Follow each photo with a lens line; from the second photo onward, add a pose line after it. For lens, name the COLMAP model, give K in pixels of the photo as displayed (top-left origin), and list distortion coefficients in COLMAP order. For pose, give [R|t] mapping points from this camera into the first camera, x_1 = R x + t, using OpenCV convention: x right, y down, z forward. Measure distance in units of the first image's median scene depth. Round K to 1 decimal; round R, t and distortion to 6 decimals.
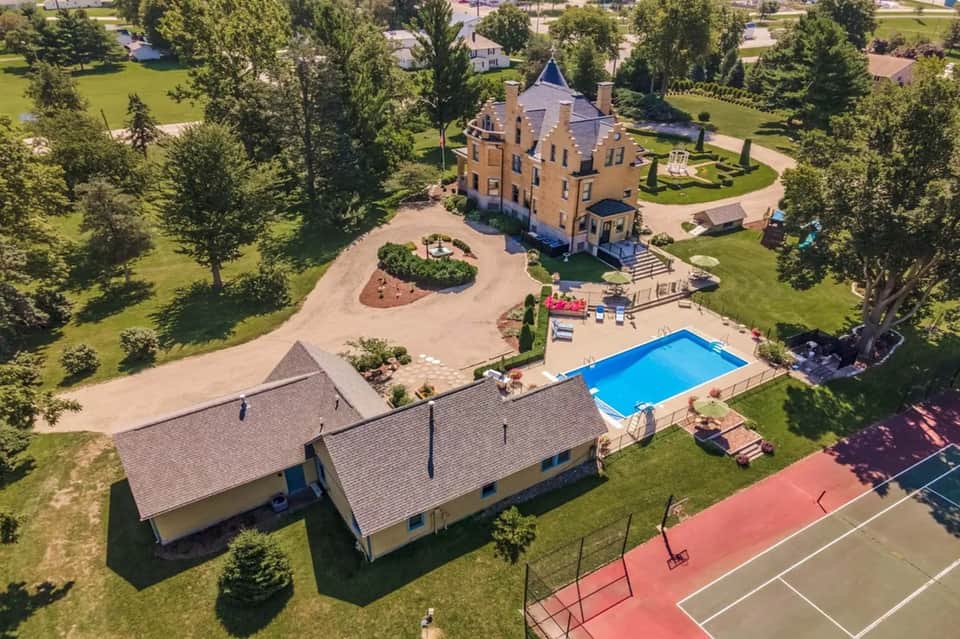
lens RADIAL K [[672.1, 0, 468.3], [0, 672.1, 318.8], [0, 0, 1]] dist [0.034157, -0.000434]
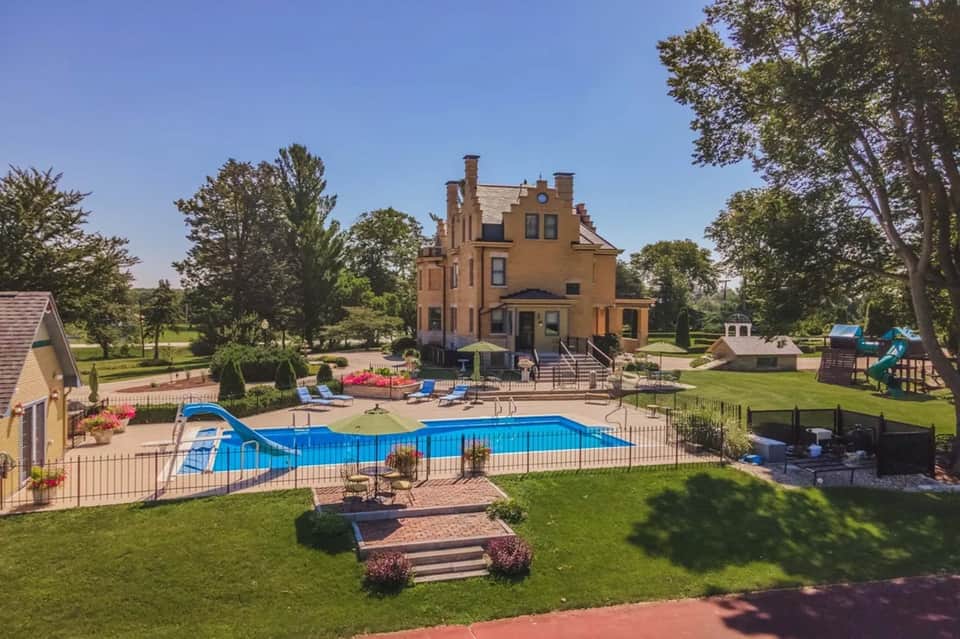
lens RADIAL K [[667.0, 0, 480.4], [0, 667.0, 296.5], [0, 0, 1]] dist [0.066348, -0.149817]
pose [[0.961971, -0.002415, -0.273142, 0.357300], [-0.135392, 0.864264, -0.484476, 0.164888], [0.237237, 0.503033, 0.831069, 0.480099]]
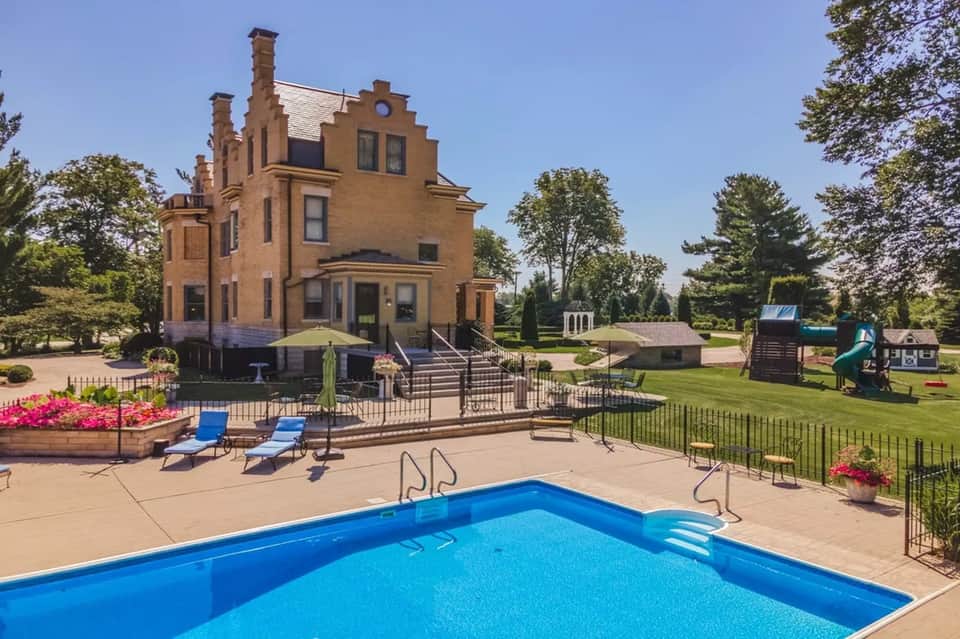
lens RADIAL K [[672.1, 0, 468.3], [0, 672.1, 318.8], [0, 0, 1]] dist [0.034157, -0.000434]
pose [[0.997836, 0.001867, 0.065732, 0.254155], [0.029630, 0.879608, -0.474775, 0.066075], [-0.058705, 0.475695, 0.877649, 0.697156]]
